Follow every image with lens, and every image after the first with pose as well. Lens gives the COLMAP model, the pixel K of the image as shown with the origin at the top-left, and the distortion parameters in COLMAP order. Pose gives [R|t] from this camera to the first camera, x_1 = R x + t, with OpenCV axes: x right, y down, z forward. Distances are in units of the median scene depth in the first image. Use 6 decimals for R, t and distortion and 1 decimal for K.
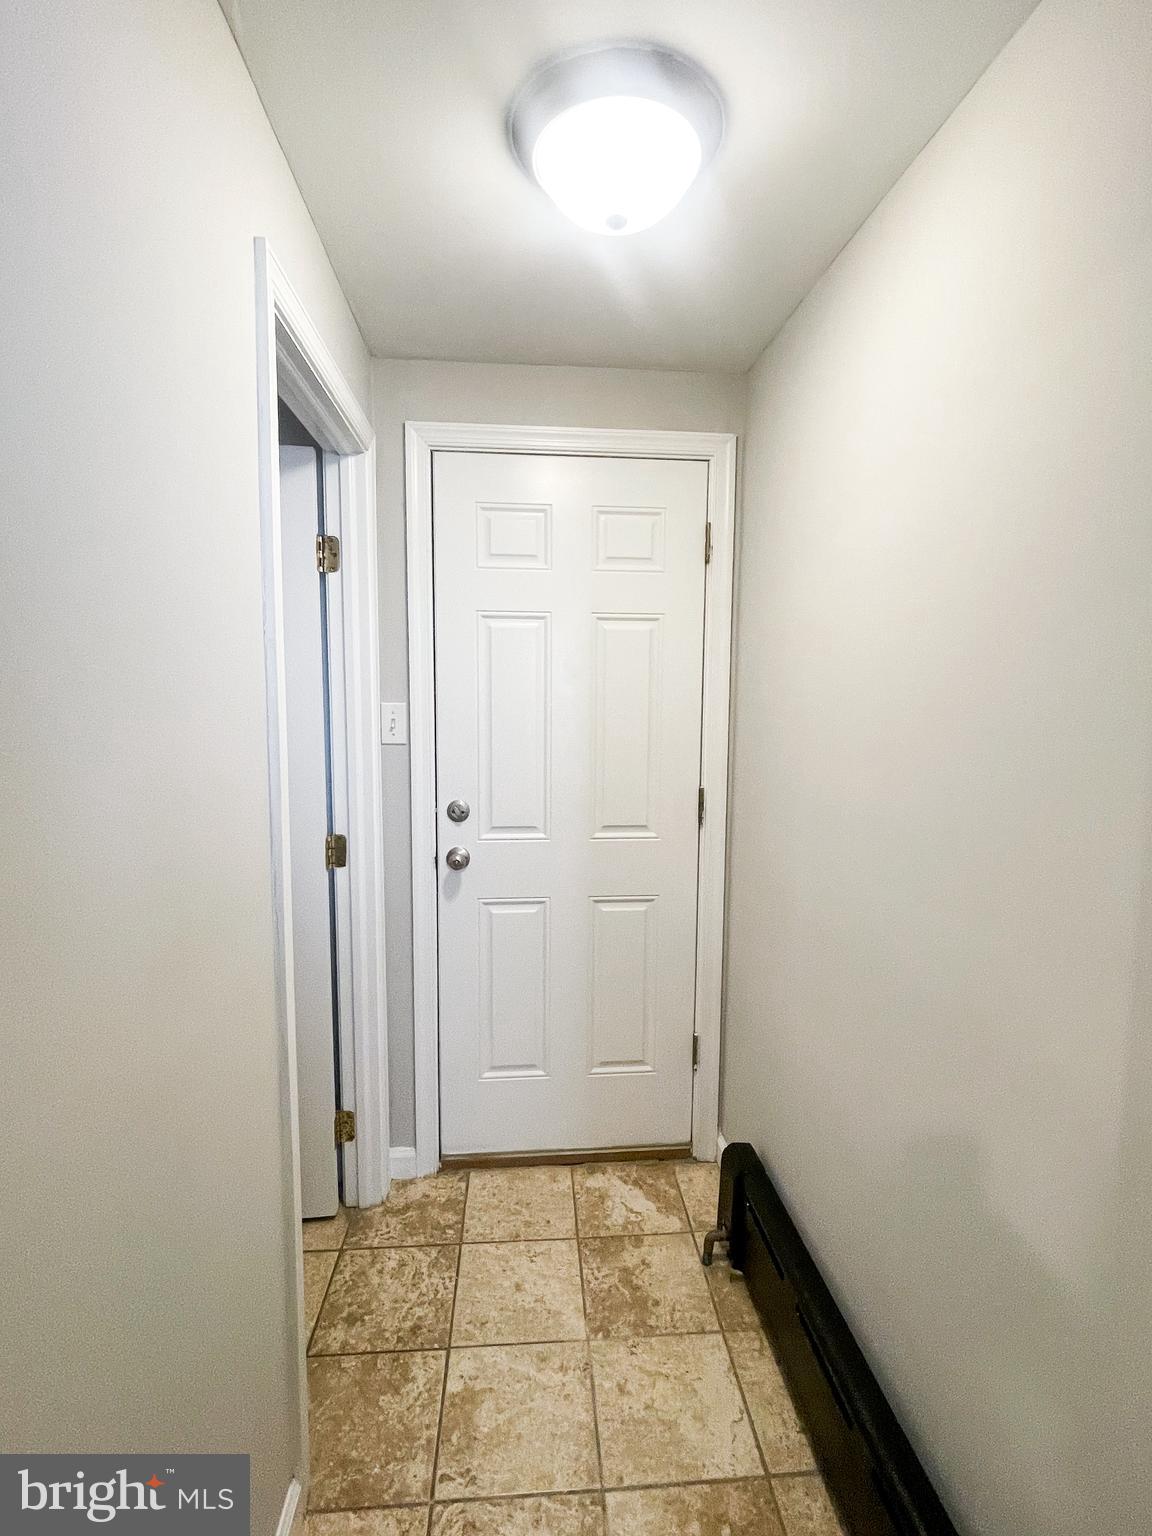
lens RADIAL K [[738.2, 0, 575.6], [0, 738.2, 767.0], [0, 0, 1]] dist [-0.001541, 0.000059]
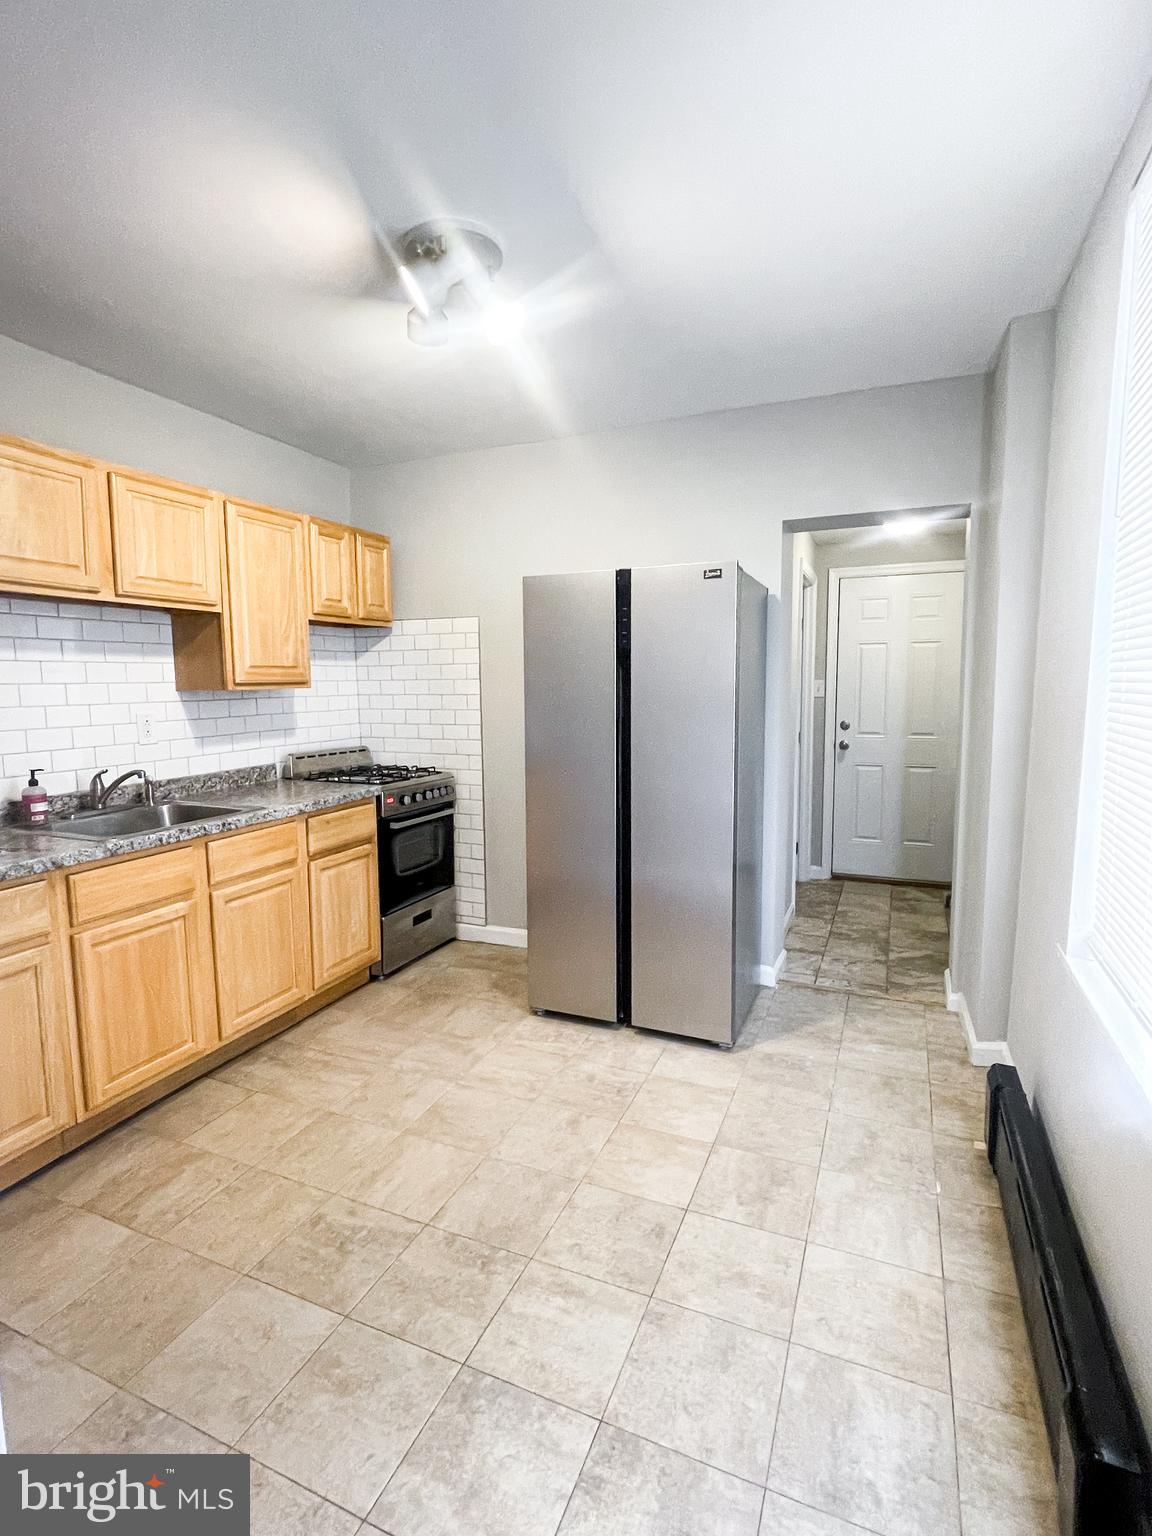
lens RADIAL K [[738.2, 0, 576.9], [0, 738.2, 766.0], [0, 0, 1]] dist [-0.001541, 0.000059]
pose [[0.887367, 0.033335, -0.459857, 0.175280], [-0.034849, 0.999379, 0.005200, 0.212687], [0.459745, 0.011411, 0.887978, -1.531650]]
